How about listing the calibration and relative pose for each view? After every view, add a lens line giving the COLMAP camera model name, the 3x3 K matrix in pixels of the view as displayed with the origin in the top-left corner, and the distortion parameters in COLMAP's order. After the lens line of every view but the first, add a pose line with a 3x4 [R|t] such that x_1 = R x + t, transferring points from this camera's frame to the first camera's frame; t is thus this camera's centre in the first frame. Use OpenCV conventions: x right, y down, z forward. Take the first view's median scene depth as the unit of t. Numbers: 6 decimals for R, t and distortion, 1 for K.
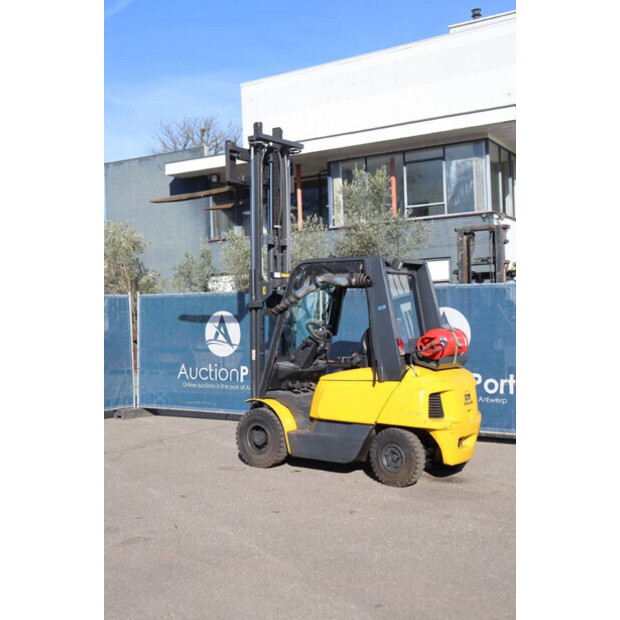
lens RADIAL K [[810.7, 0, 310.0], [0, 810.7, 310.0], [0, 0, 1]] dist [0.009287, 0.022995]
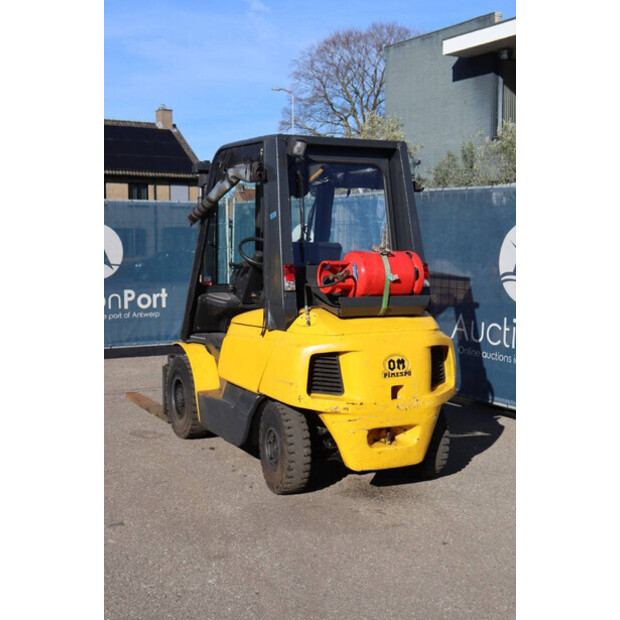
lens RADIAL K [[934.9, 0, 310.0], [0, 934.9, 310.0], [0, 0, 1]] dist [0.035223, 0.485491]
pose [[0.896611, 0.056888, -0.439149, 0.406987], [-0.018417, 0.995646, 0.091375, 0.002955], [0.442435, -0.073840, 0.893756, 0.314728]]
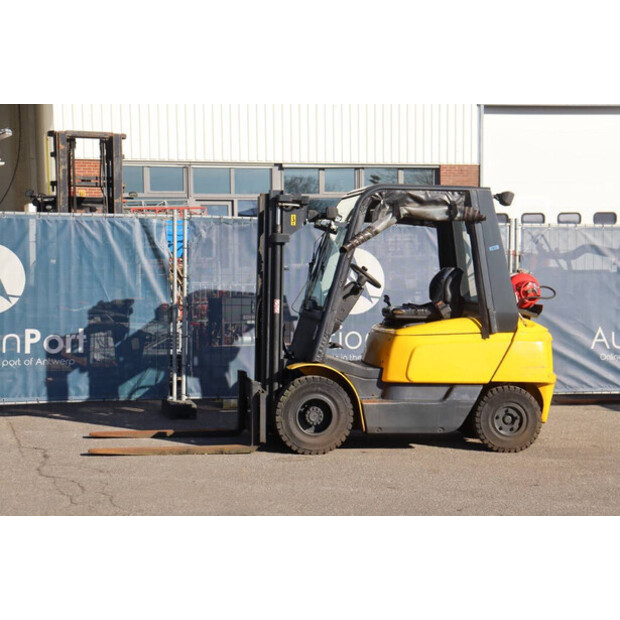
lens RADIAL K [[1190.8, 0, 319.8], [0, 1190.8, 307.9], [0, 0, 1]] dist [0.306522, -0.038808]
pose [[0.681061, -0.010548, 0.732151, -0.887157], [-0.022510, 0.999122, 0.035333, 0.018168], [-0.731881, -0.040545, 0.680226, 0.243602]]
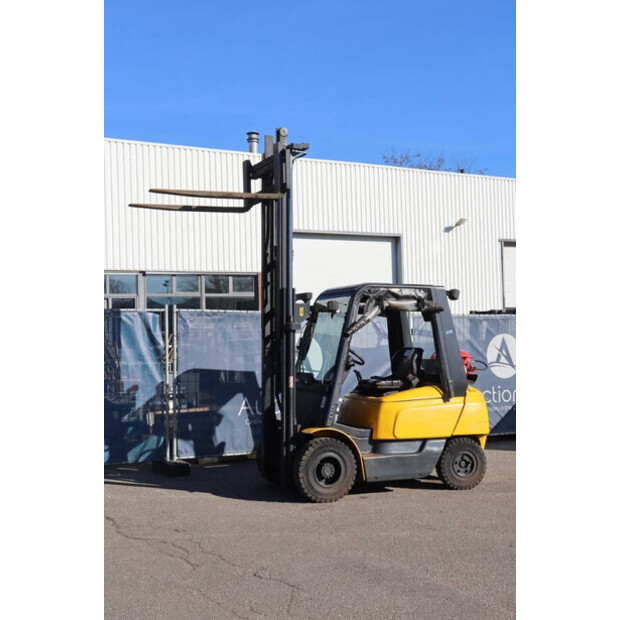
lens RADIAL K [[827.5, 0, 310.0], [0, 827.5, 310.0], [0, 0, 1]] dist [0.025662, 0.065999]
pose [[0.483064, 0.039121, 0.874711, -0.924563], [-0.002390, 0.999057, -0.043362, 0.015446], [-0.875582, 0.018856, 0.482701, 0.561105]]
